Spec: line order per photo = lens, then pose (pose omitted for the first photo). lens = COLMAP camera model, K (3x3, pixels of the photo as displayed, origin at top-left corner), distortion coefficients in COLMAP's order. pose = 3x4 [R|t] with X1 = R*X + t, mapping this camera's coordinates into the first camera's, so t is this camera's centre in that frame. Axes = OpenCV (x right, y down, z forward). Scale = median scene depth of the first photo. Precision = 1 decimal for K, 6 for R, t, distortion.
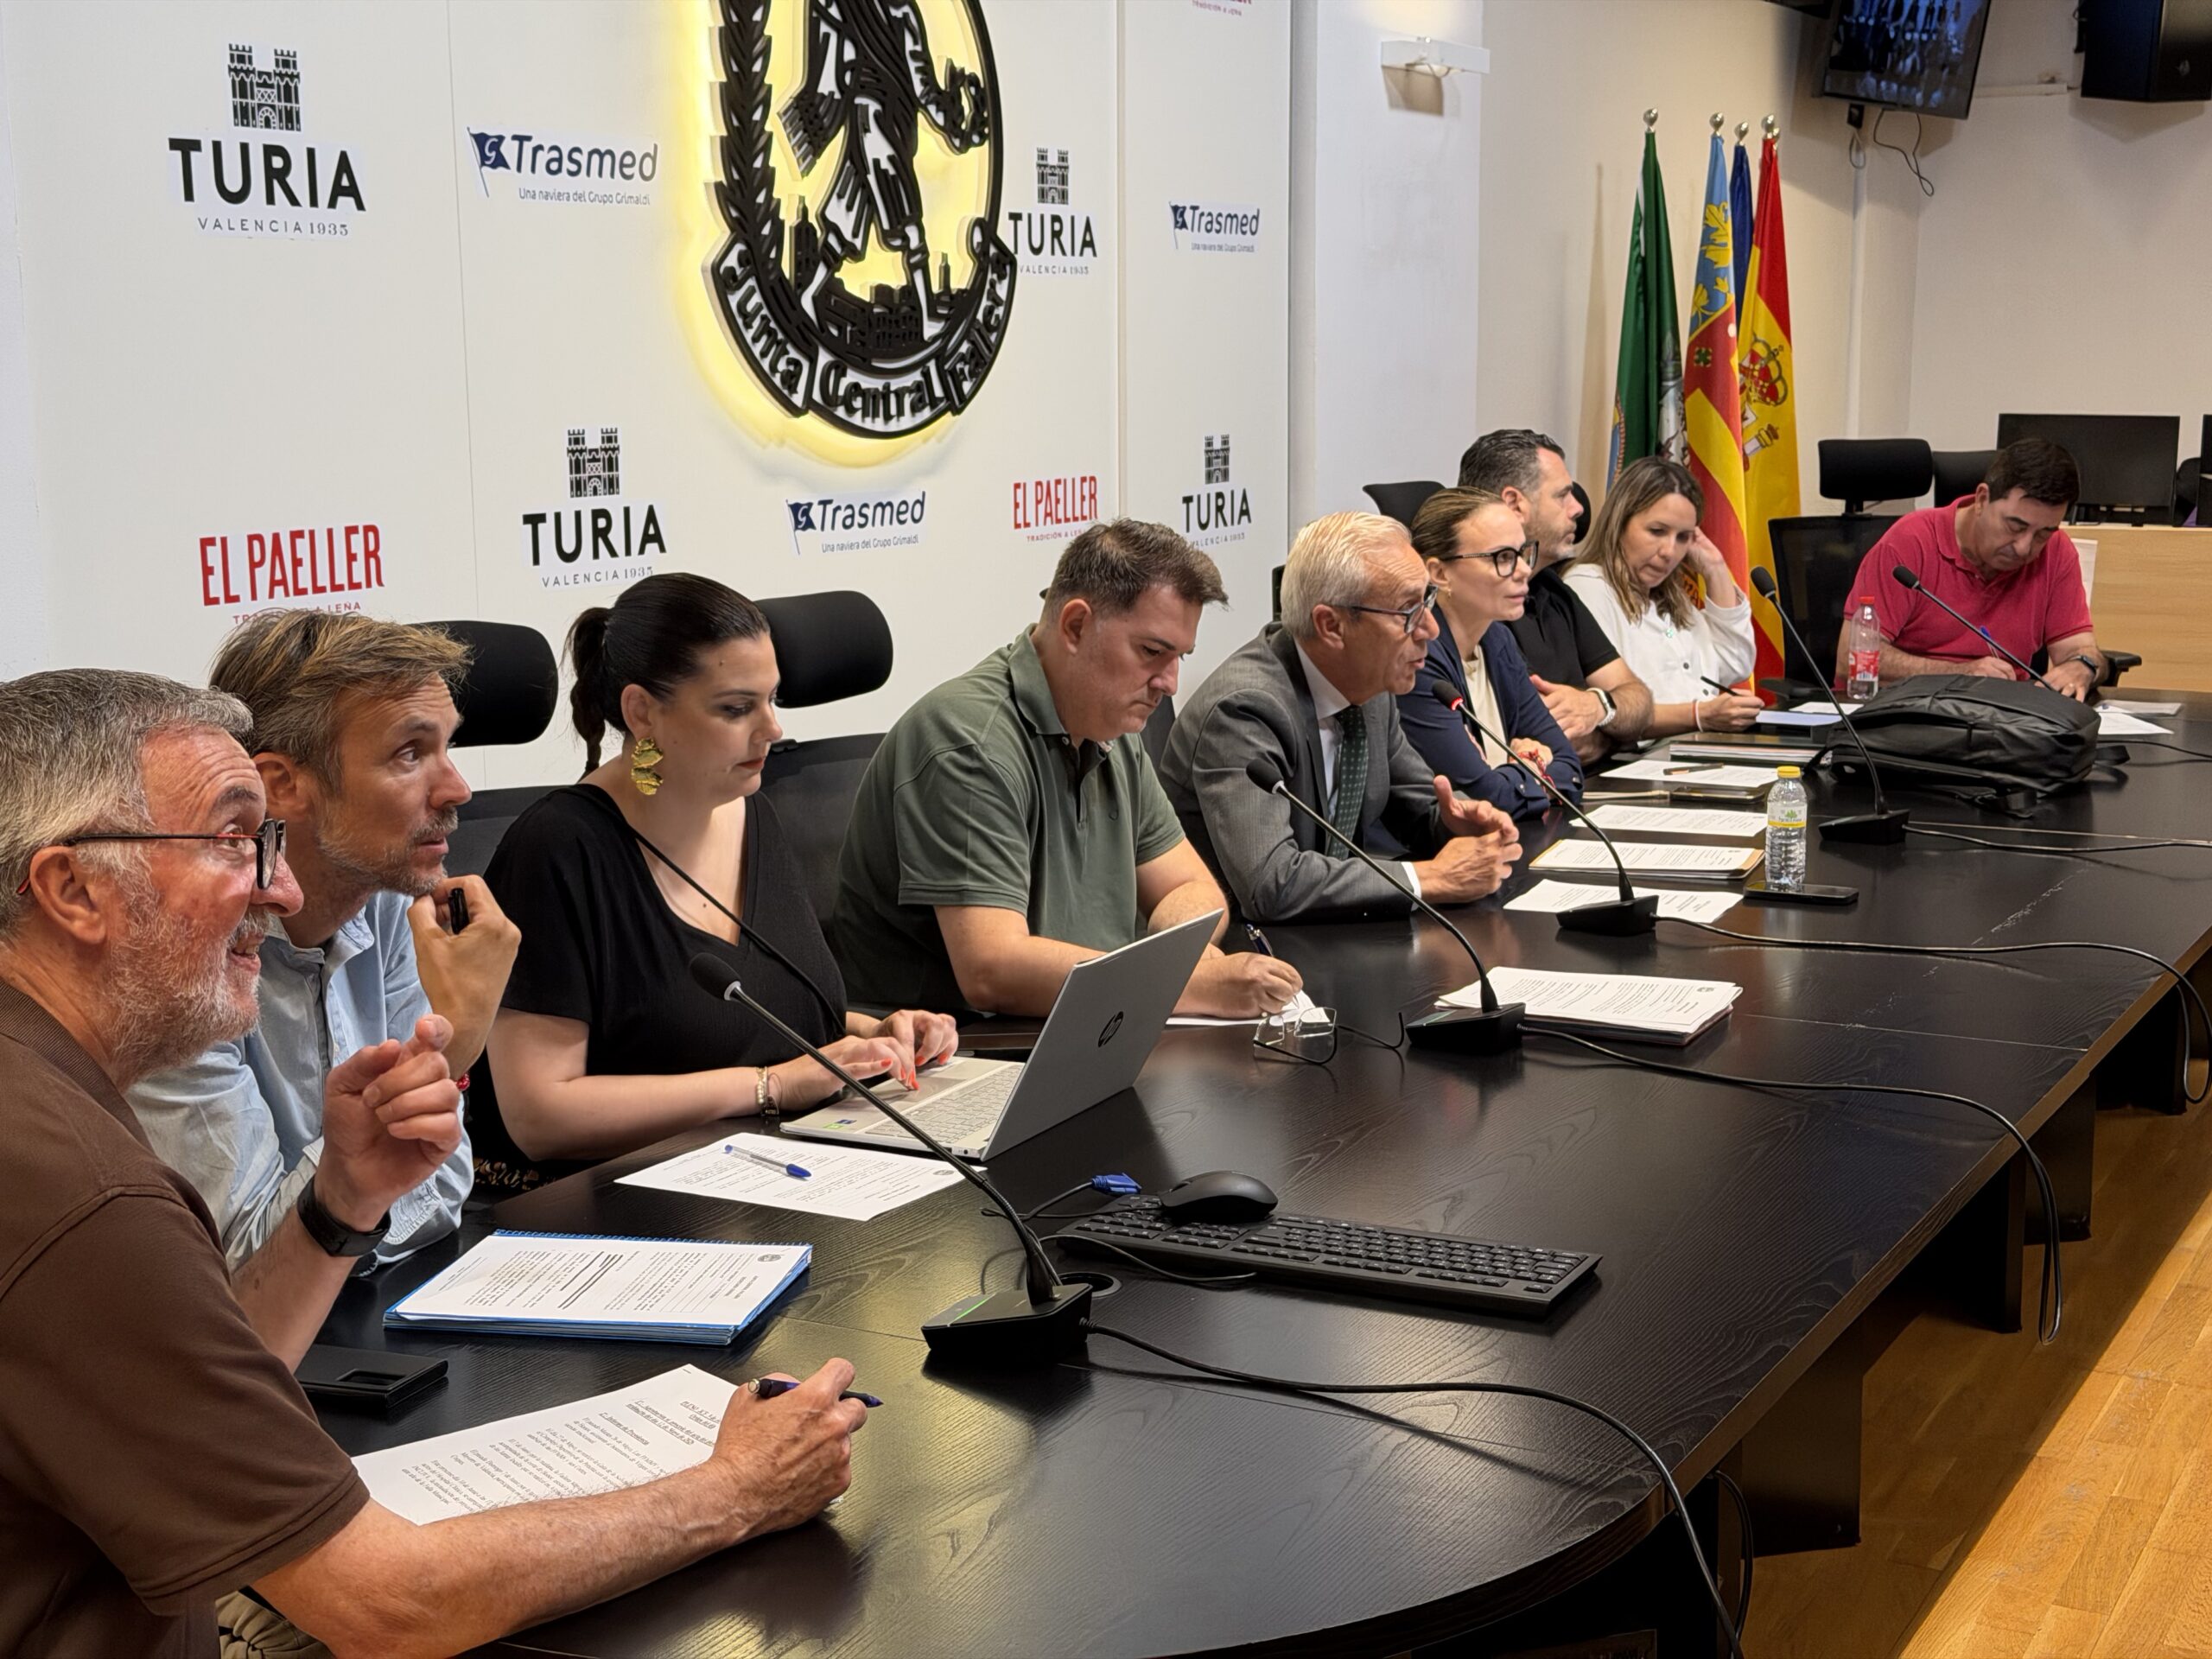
lens RADIAL K [[3092.2, 0, 1099.0], [0, 3092.2, 930.9], [0, 0, 1]] dist [0.099835, -0.107247]
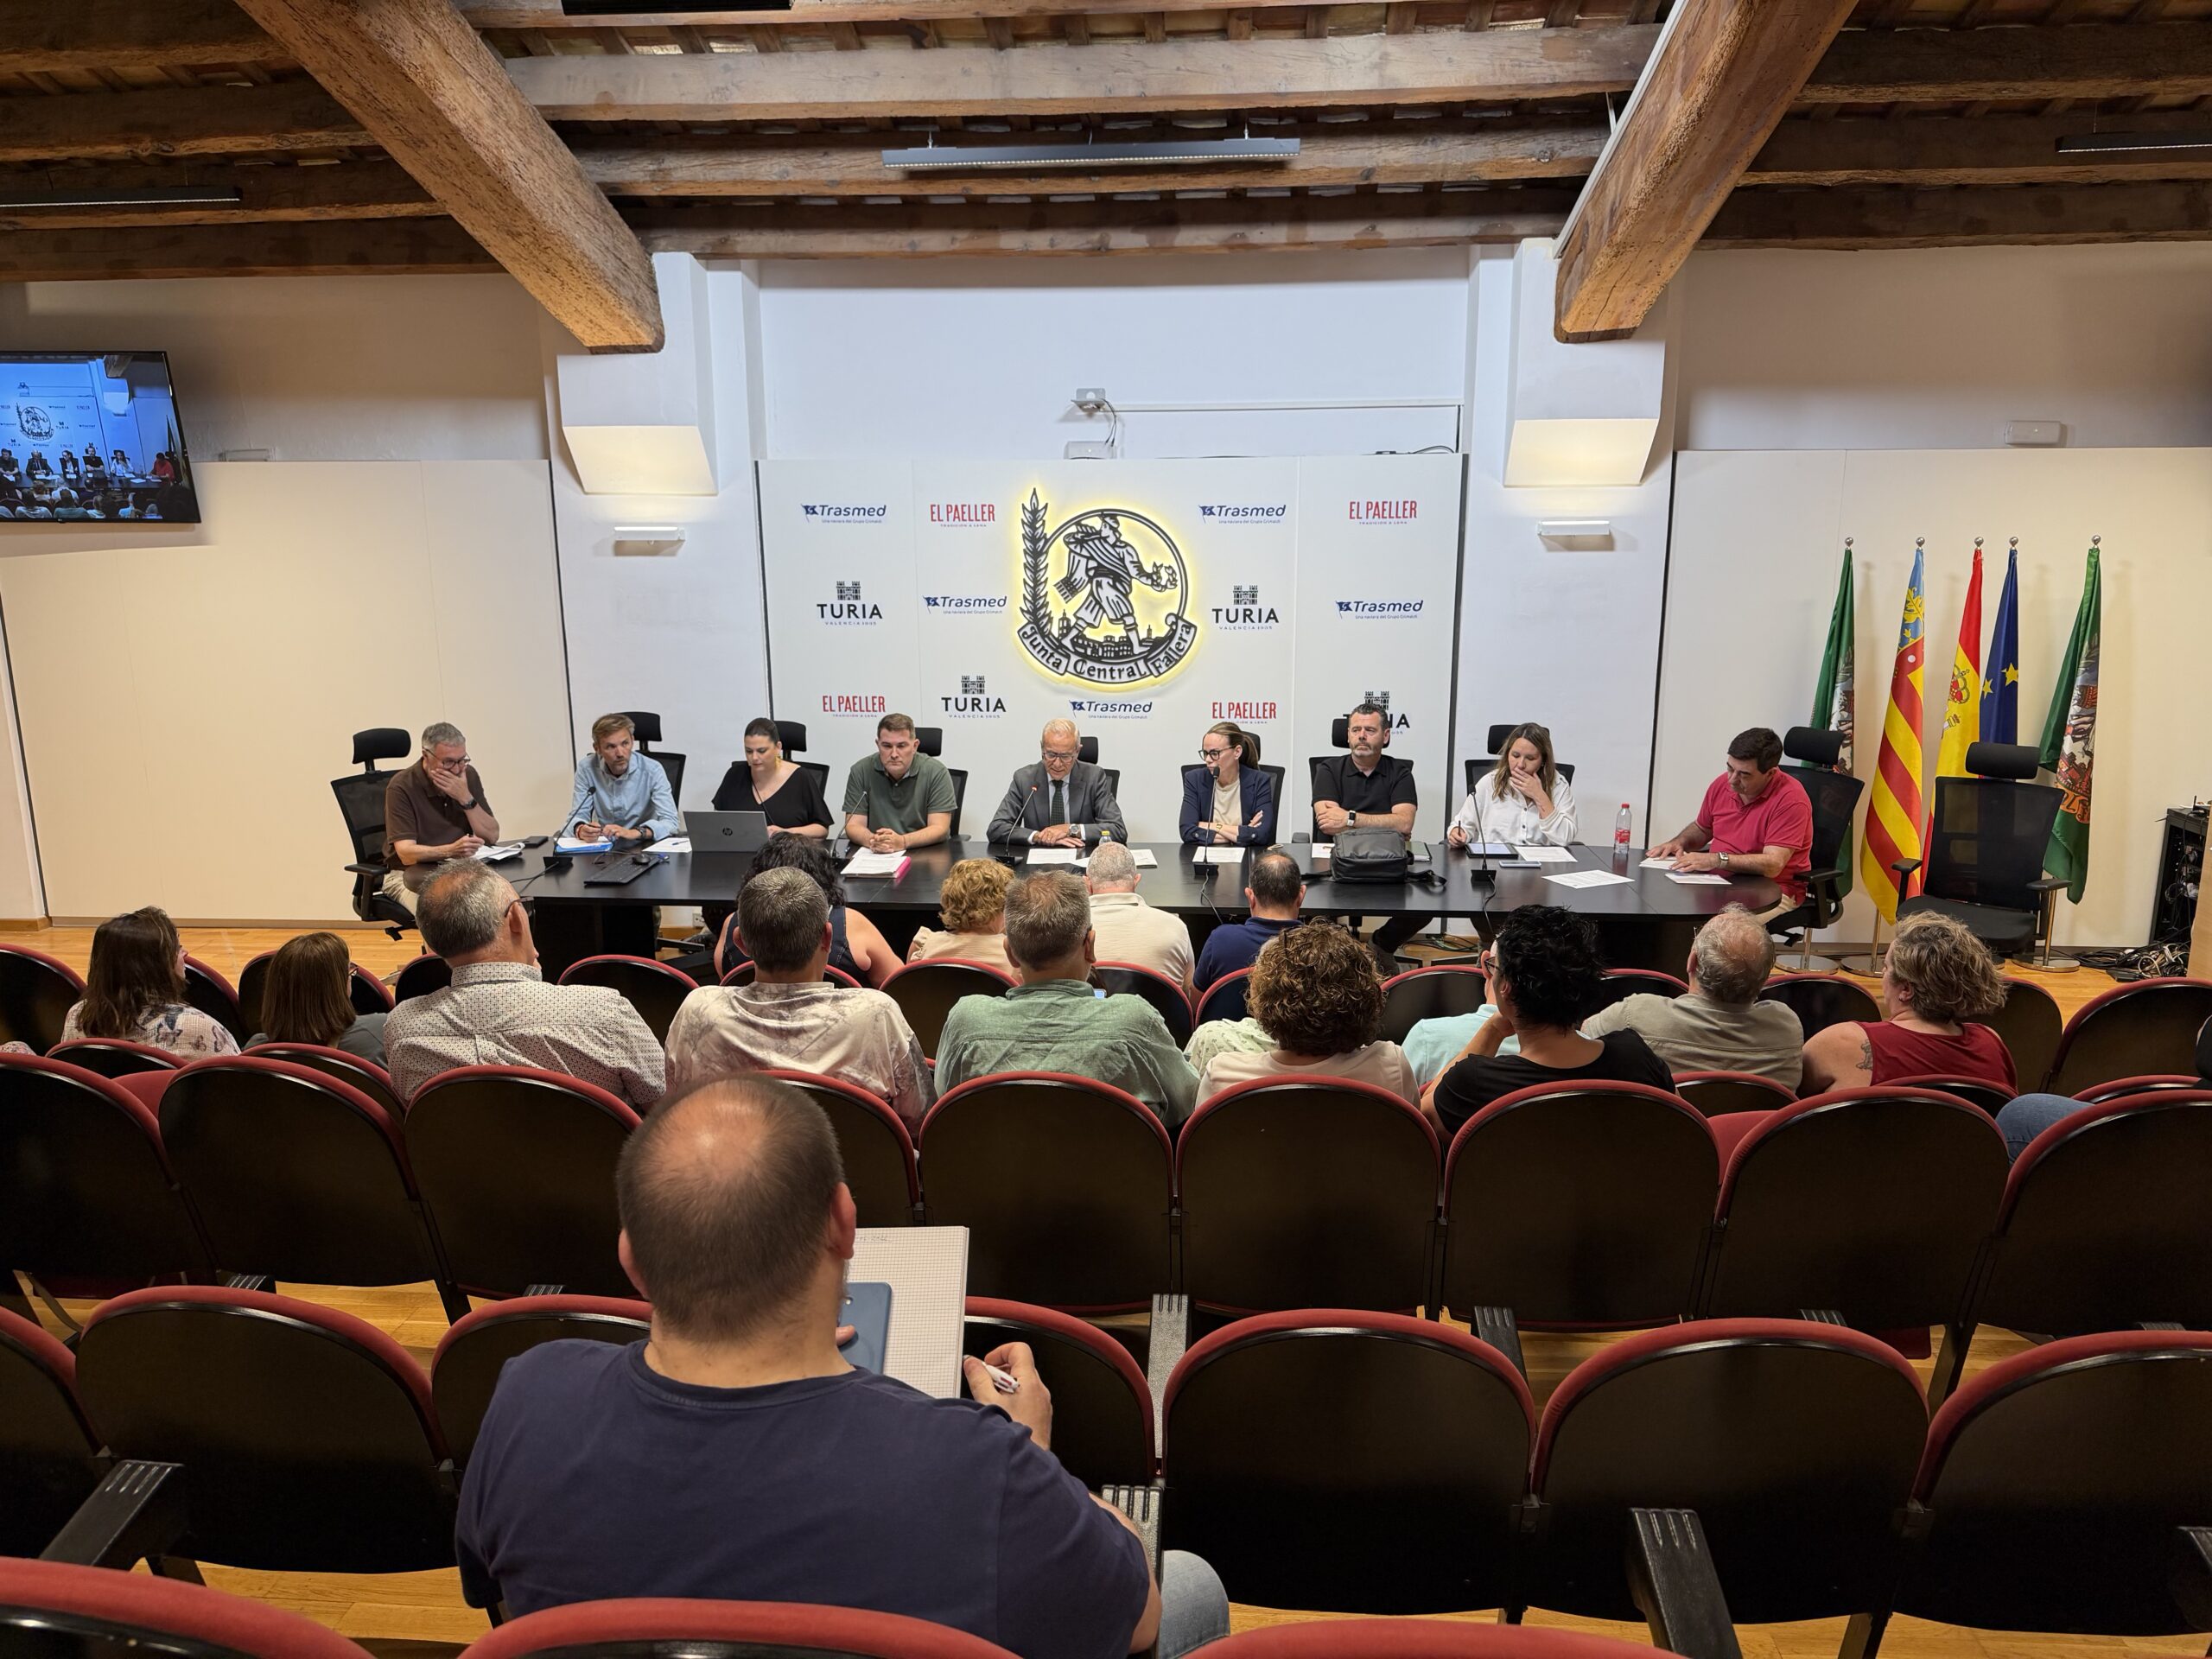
lens RADIAL K [[1557.1, 0, 1112.6], [0, 1557.1, 867.4], [0, 0, 1]] dist [0.126722, -0.193875]
pose [[0.397266, 0.206340, -0.894206, 1.440723], [-0.172237, 0.973844, 0.148197, -0.222531], [0.901396, 0.095142, 0.422415, 0.373260]]
